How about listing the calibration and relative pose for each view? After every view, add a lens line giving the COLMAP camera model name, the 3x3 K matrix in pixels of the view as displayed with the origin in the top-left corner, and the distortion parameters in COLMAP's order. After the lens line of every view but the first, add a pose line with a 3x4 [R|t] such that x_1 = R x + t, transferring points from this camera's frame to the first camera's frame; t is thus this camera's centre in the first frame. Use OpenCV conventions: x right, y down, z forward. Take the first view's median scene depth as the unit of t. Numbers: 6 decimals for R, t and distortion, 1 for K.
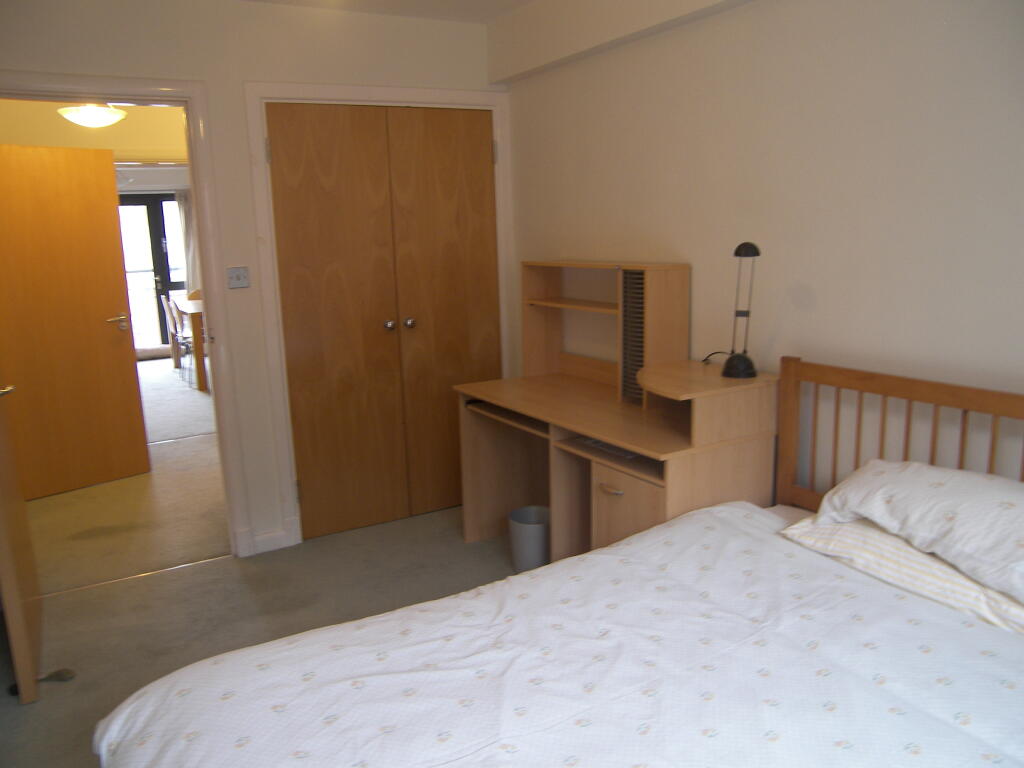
lens RADIAL K [[786.3, 0, 512.0], [0, 786.3, 384.0], [0, 0, 1]] dist [-0.125777, 0.127165]
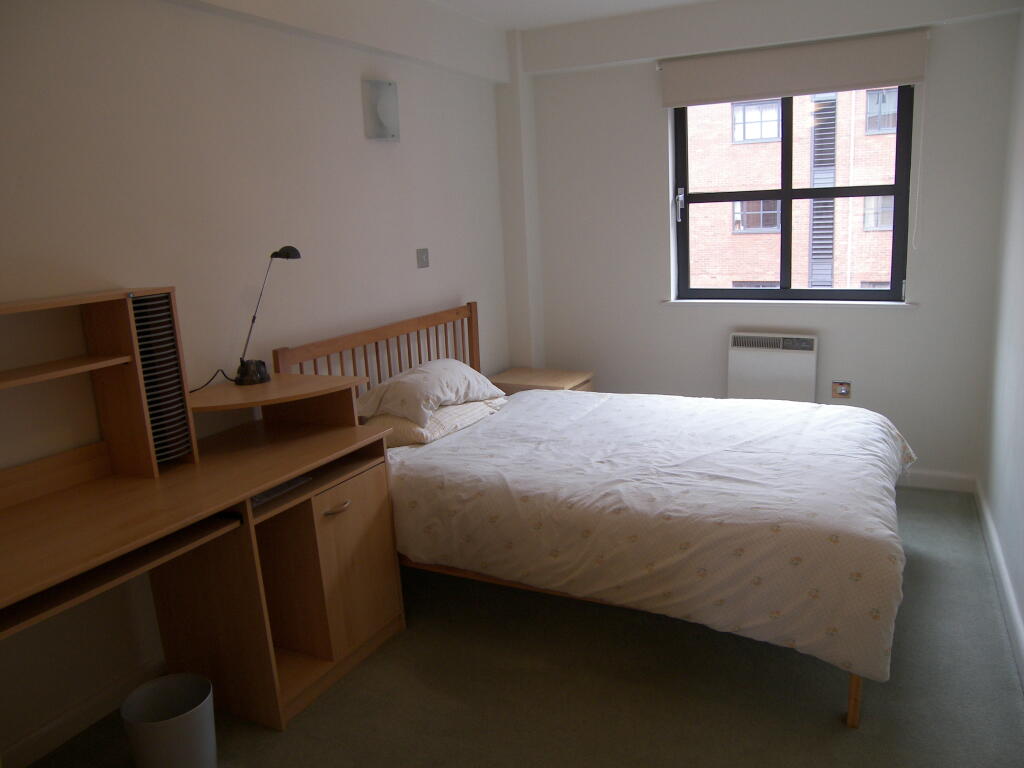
lens RADIAL K [[786.3, 0, 512.0], [0, 786.3, 384.0], [0, 0, 1]] dist [-0.125777, 0.127165]
pose [[-0.530861, -0.116339, 0.839435, -1.069753], [0.228628, 0.934144, 0.274050, -0.302606], [-0.816037, 0.337401, -0.469303, 1.750829]]
